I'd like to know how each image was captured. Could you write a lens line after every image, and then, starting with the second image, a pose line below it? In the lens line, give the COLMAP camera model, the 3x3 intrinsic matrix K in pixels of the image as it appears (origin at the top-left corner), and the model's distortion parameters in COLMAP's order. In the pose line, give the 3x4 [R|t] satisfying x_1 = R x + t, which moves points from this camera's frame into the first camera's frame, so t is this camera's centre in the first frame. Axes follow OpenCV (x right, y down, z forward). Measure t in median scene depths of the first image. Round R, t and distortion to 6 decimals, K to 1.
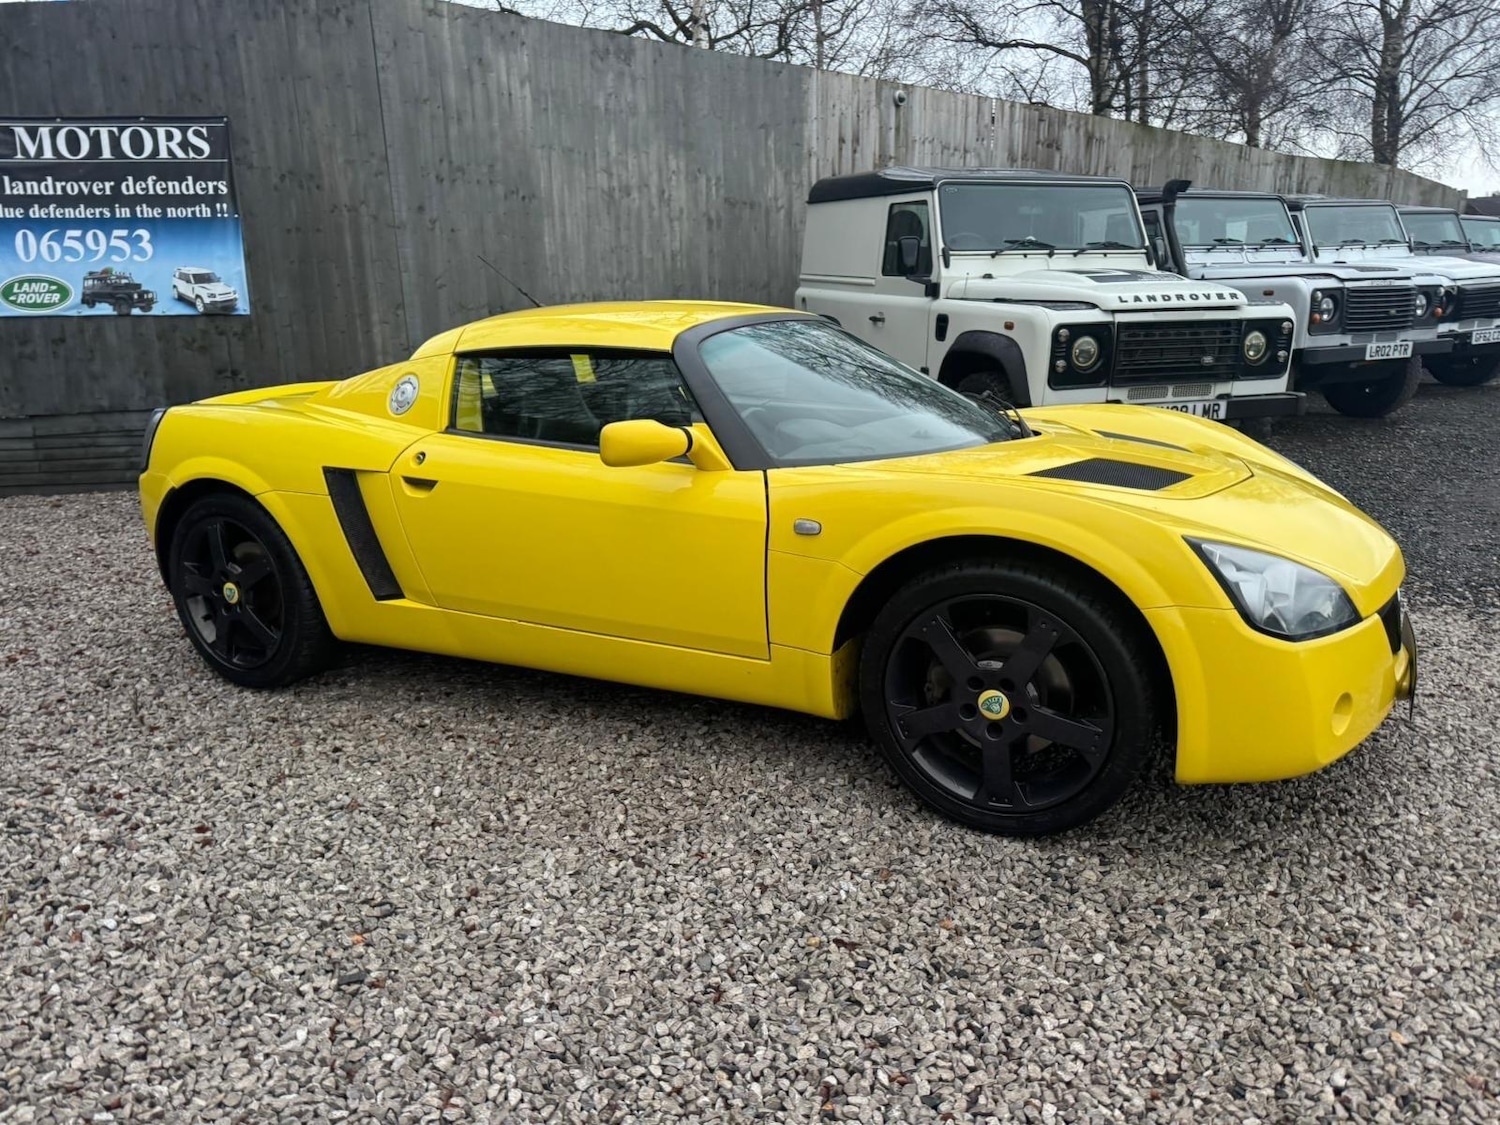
lens RADIAL K [[1066.7, 0, 754.8], [0, 1066.7, 546.3], [0, 0, 1]] dist [0.017957, -0.017709]
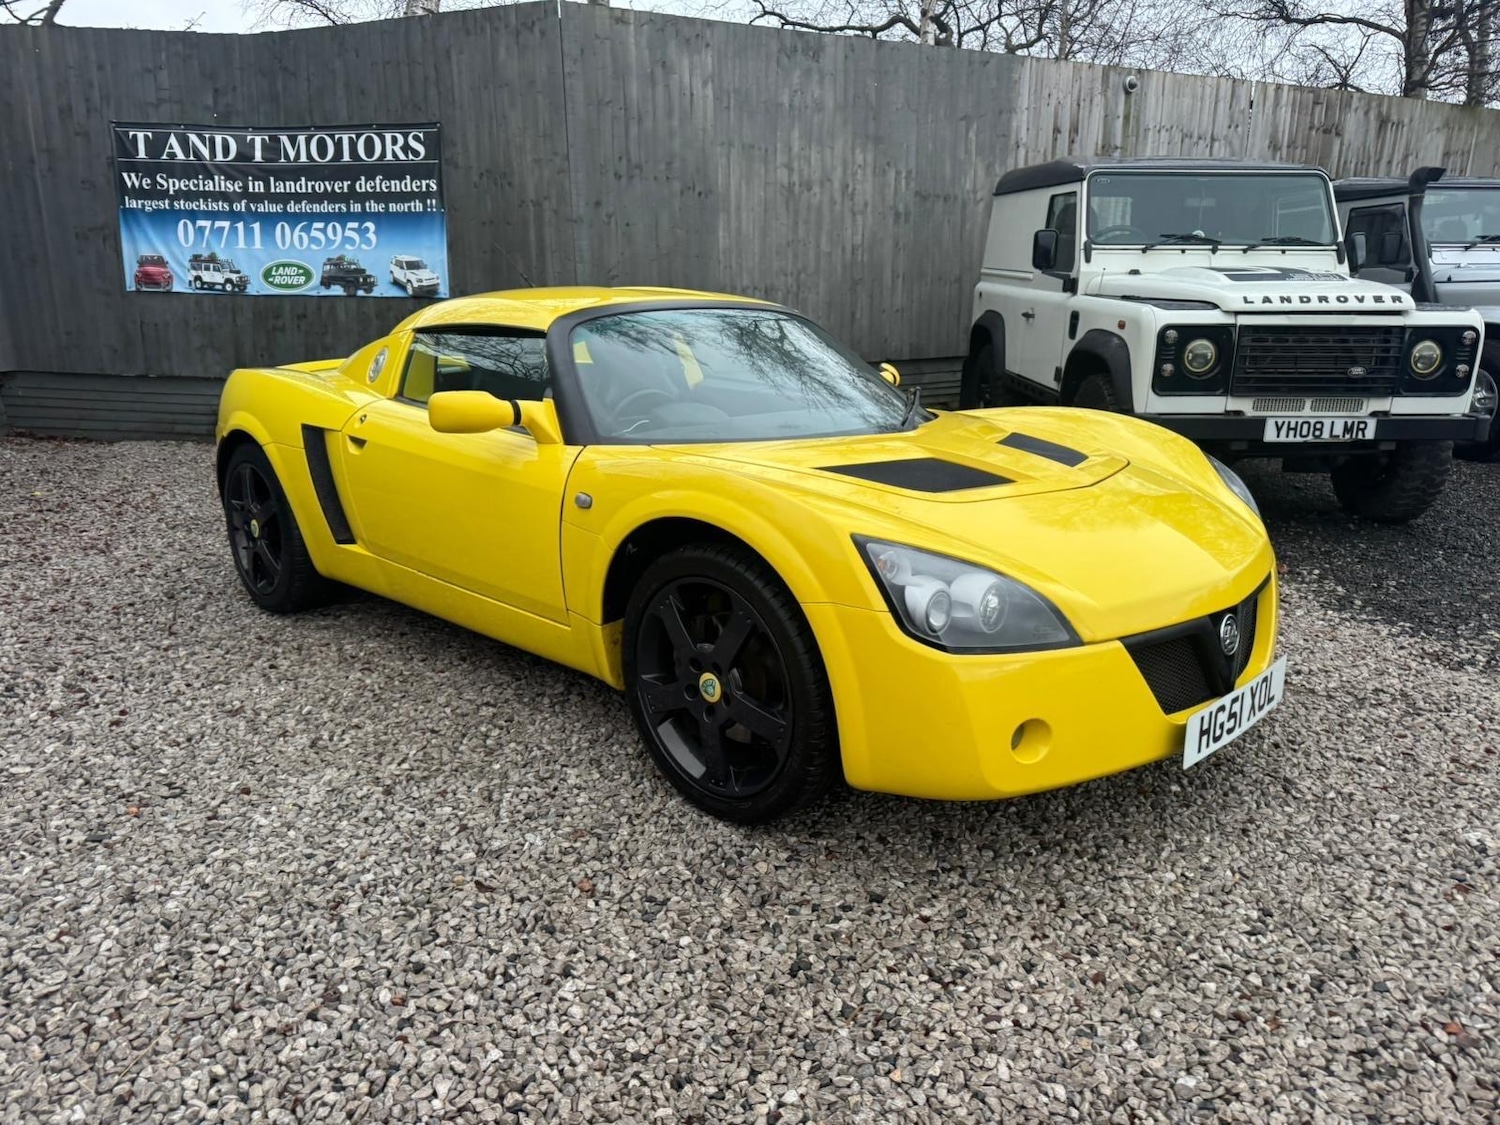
lens RADIAL K [[1066.7, 0, 754.8], [0, 1066.7, 546.3], [0, 0, 1]] dist [0.017957, -0.017709]
pose [[0.954147, 0.088114, -0.286076, 0.188083], [-0.087469, 0.996053, 0.015057, -0.001189], [0.286273, 0.010656, 0.958089, 0.016644]]
